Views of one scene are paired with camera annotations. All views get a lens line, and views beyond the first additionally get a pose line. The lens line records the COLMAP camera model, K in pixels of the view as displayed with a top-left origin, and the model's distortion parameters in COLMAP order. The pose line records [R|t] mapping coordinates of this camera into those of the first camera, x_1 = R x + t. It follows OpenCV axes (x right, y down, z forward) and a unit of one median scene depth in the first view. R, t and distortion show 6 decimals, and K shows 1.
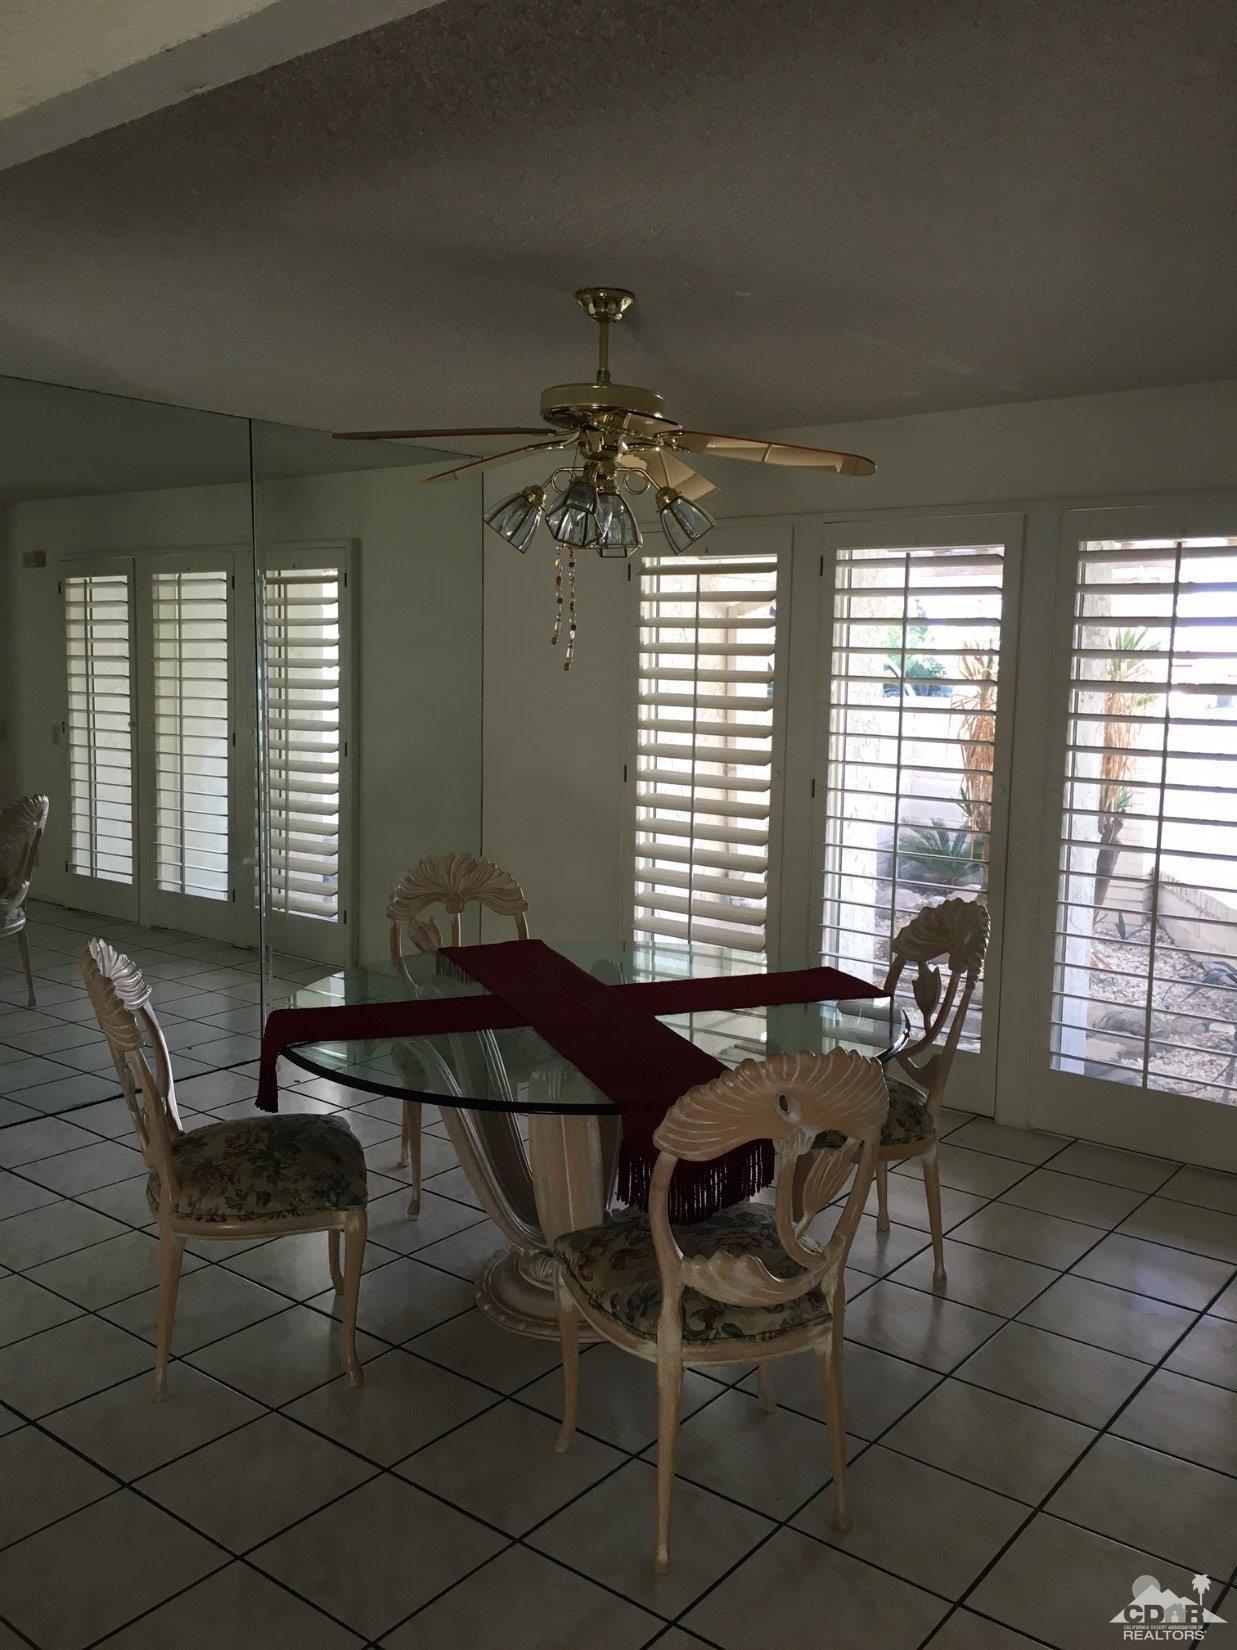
lens RADIAL K [[1411.1, 0, 620.7], [0, 1411.1, 819.1], [0, 0, 1]] dist [0.016768, 0.006011]
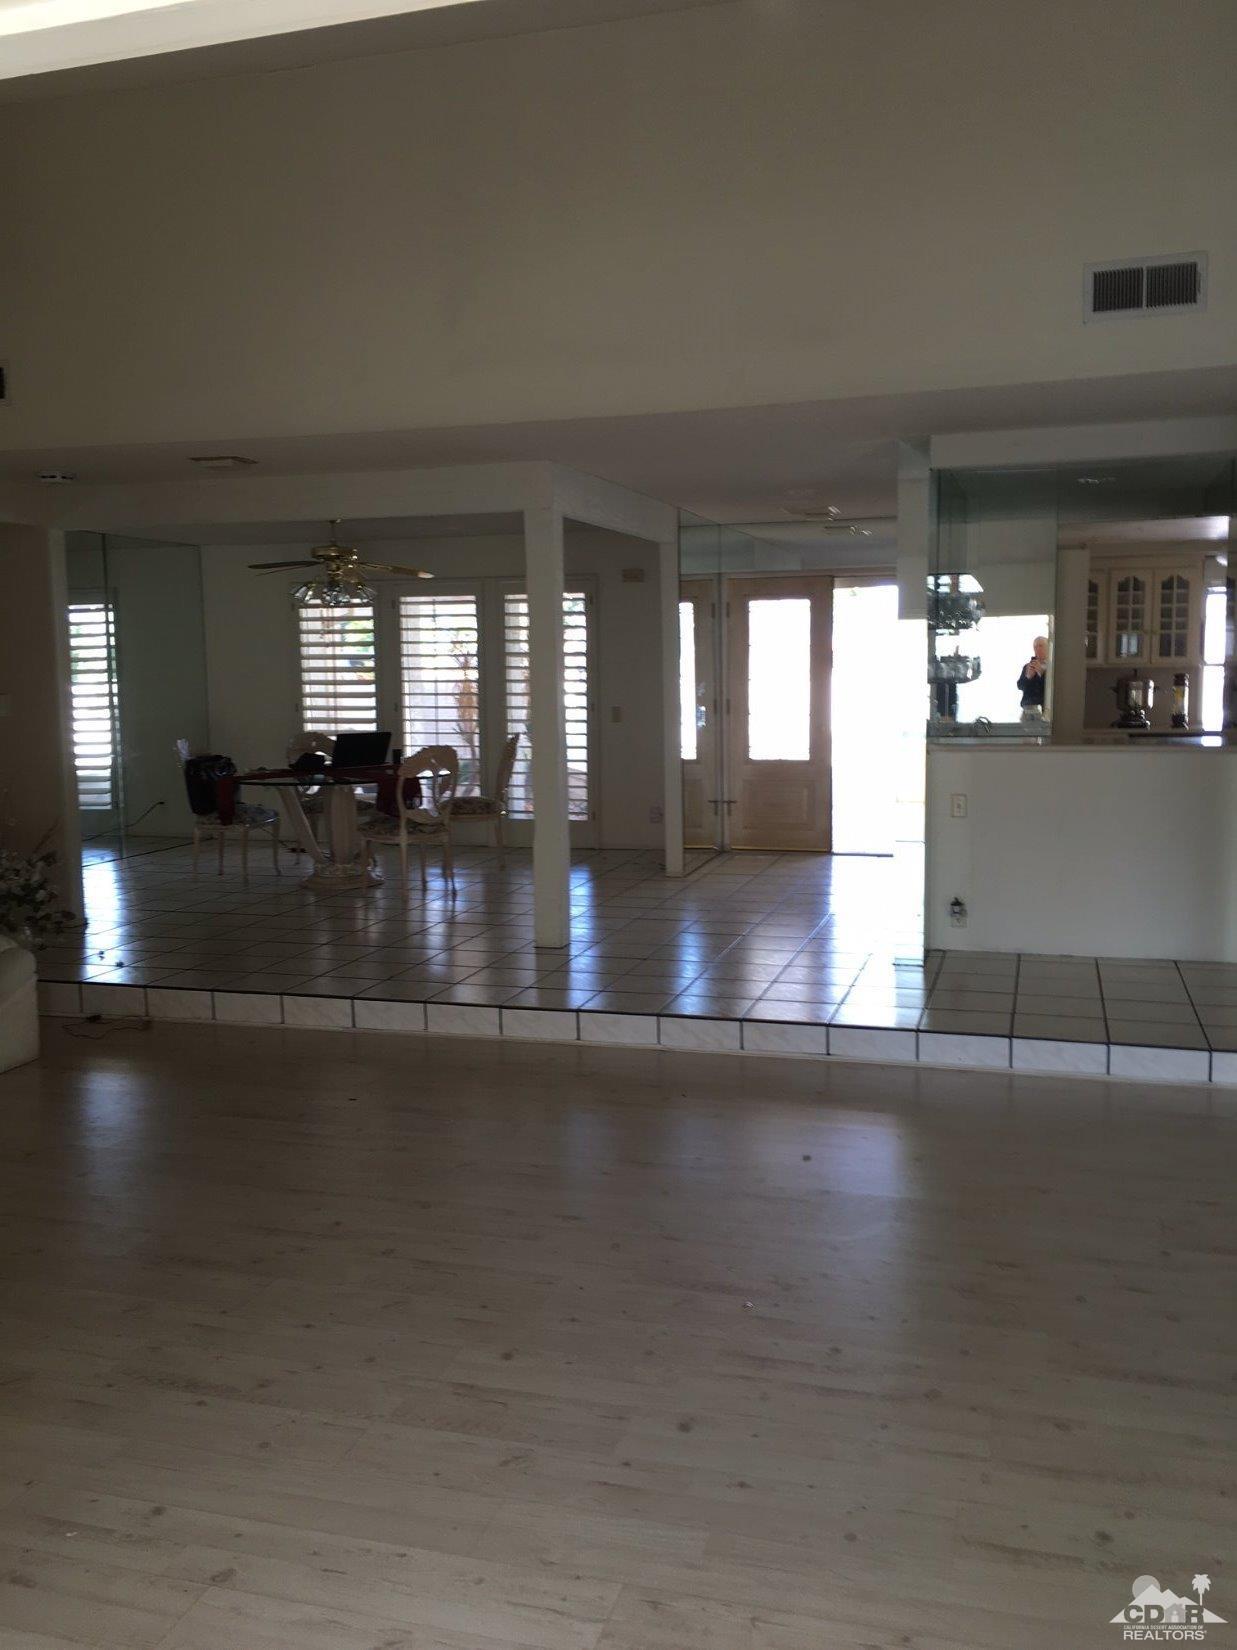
lens RADIAL K [[1411.1, 0, 616.5], [0, 1411.1, 836.1], [0, 0, 1]] dist [0.016768, 0.006011]
pose [[0.929098, -0.060781, 0.364804, -0.365891], [0.063328, 0.997980, 0.004990, 0.193552], [-0.364370, 0.018467, 0.931071, -1.179803]]
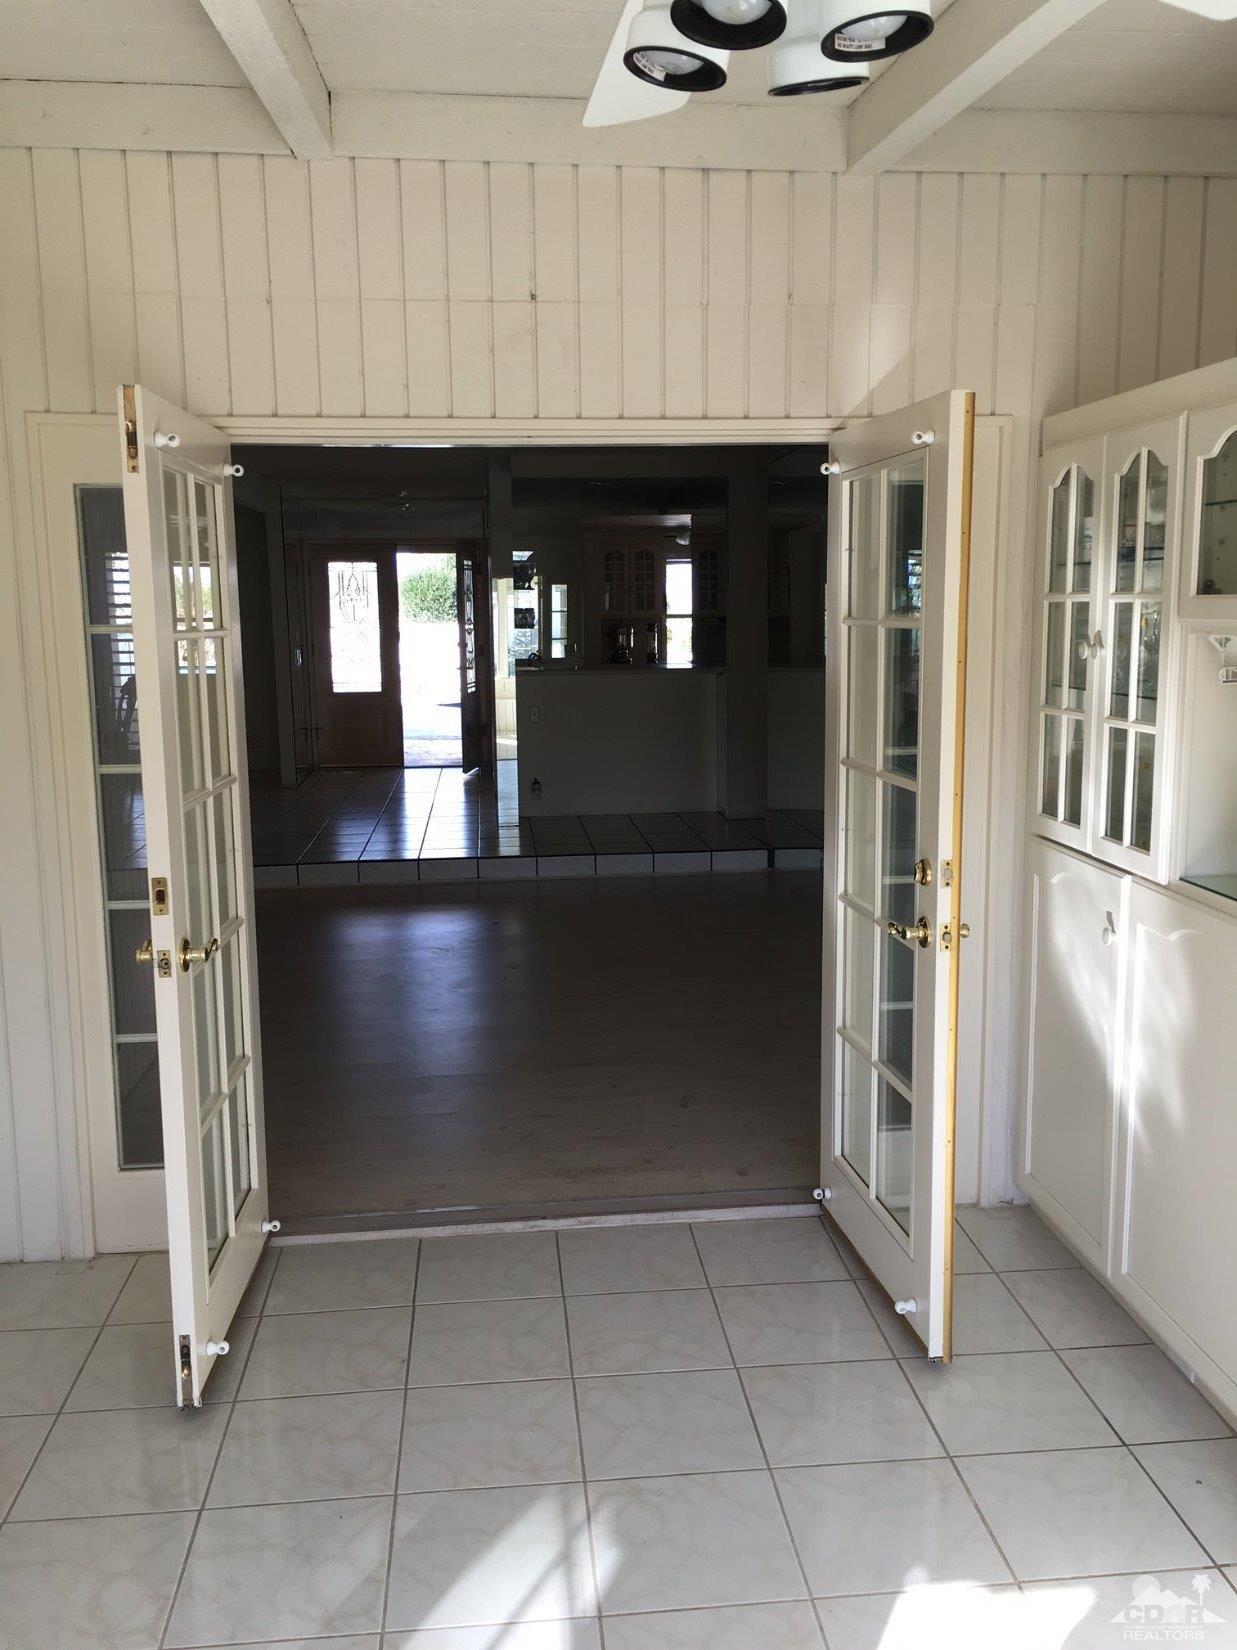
lens RADIAL K [[1411.1, 0, 623.0], [0, 1411.1, 819.9], [0, 0, 1]] dist [0.016768, 0.006011]
pose [[0.716814, -0.115235, 0.687676, -0.837659], [0.100724, 0.993017, 0.061410, 0.229498], [-0.689951, 0.025246, 0.723416, -1.530593]]
